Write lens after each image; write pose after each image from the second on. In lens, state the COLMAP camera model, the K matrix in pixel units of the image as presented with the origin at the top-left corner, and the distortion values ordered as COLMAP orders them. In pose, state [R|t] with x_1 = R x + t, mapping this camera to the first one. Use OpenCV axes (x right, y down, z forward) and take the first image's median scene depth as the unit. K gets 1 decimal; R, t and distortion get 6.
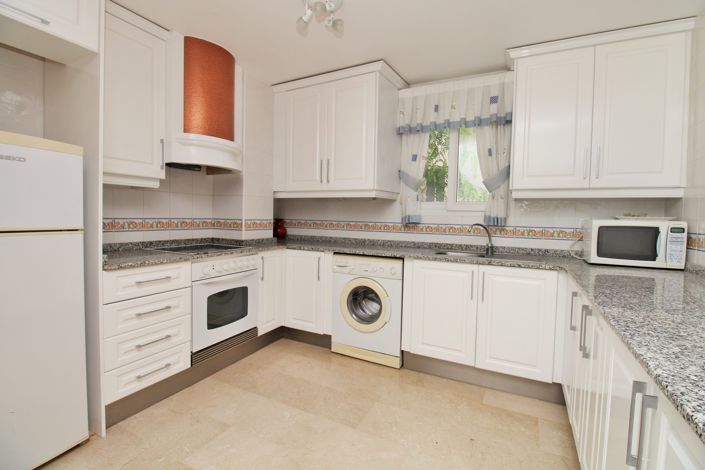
lens RADIAL K [[327.0, 0, 354.6], [0, 327.0, 233.5], [0, 0, 1]] dist [-0.011515, -0.003002]
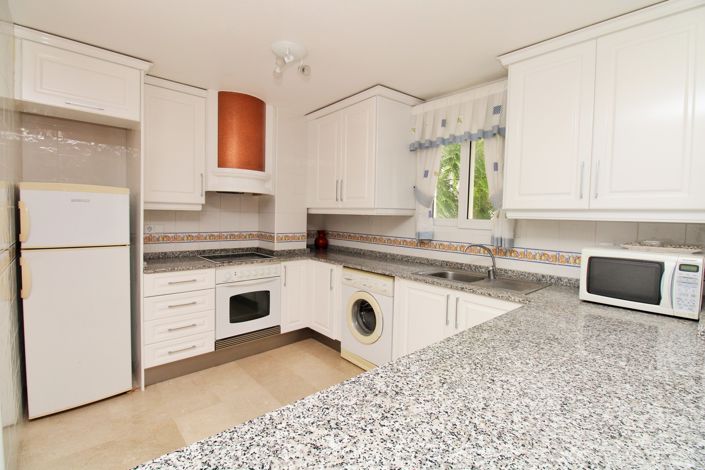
lens RADIAL K [[327.0, 0, 353.8], [0, 327.0, 233.3], [0, 0, 1]] dist [-0.011515, -0.003002]
pose [[0.931823, 0.020918, -0.362310, 0.401101], [-0.022622, 0.999744, -0.000461, -0.055243], [0.362208, 0.008626, 0.932057, 0.002425]]
